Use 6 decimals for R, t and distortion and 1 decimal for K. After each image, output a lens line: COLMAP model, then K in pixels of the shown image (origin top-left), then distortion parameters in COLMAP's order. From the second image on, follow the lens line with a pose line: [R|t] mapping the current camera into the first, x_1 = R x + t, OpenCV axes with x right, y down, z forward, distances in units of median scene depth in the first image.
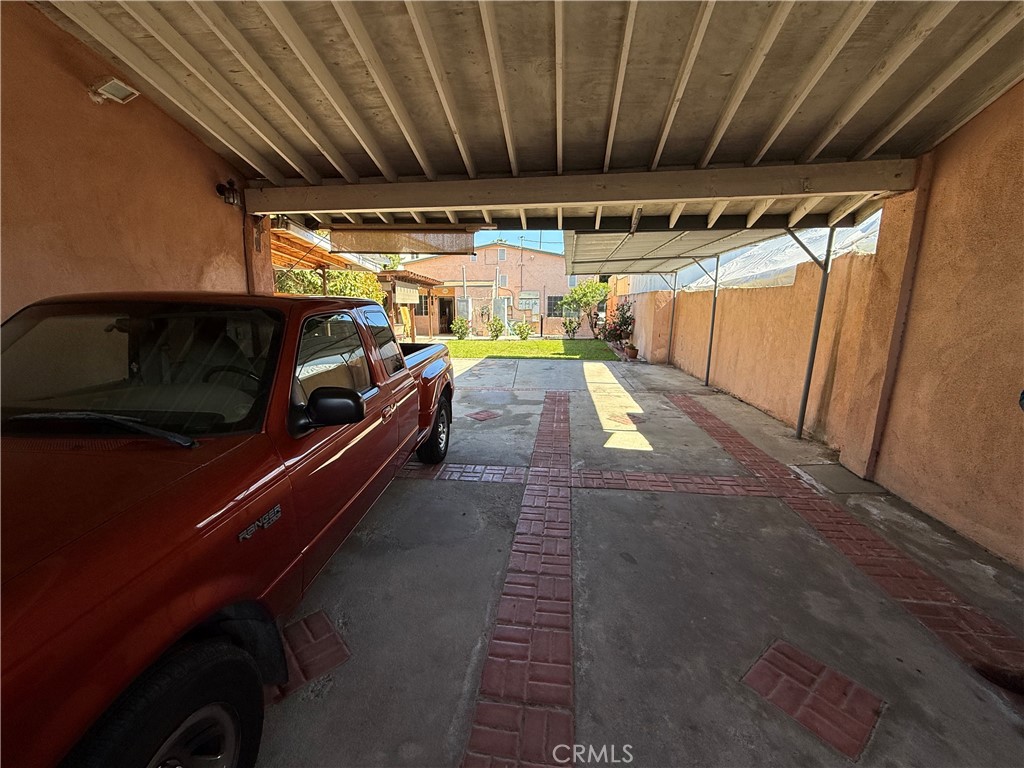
lens RADIAL K [[409.1, 0, 513.0], [0, 409.1, 384.5], [0, 0, 1]] dist [0.003185, 0.000027]
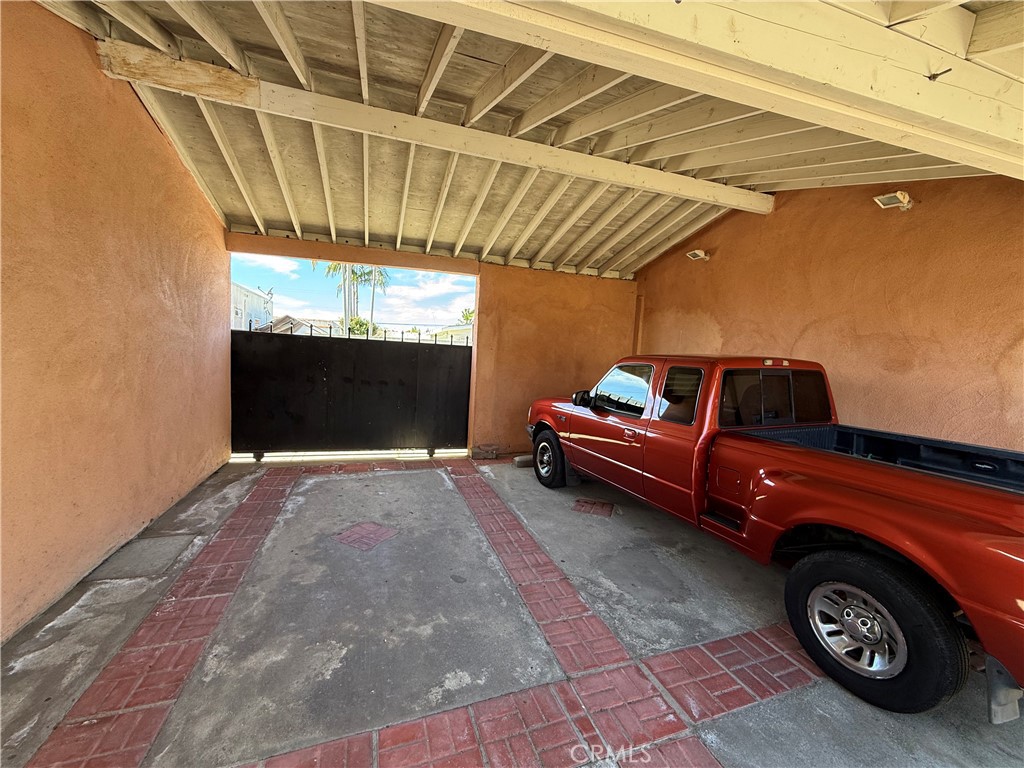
lens RADIAL K [[409.1, 0, 511.1], [0, 409.1, 383.5], [0, 0, 1]] dist [0.003185, 0.000027]
pose [[-0.898027, -0.010650, -0.439811, 0.689803], [-0.130675, 0.961046, 0.243546, -0.390783], [0.420085, 0.276184, -0.864437, 2.000070]]
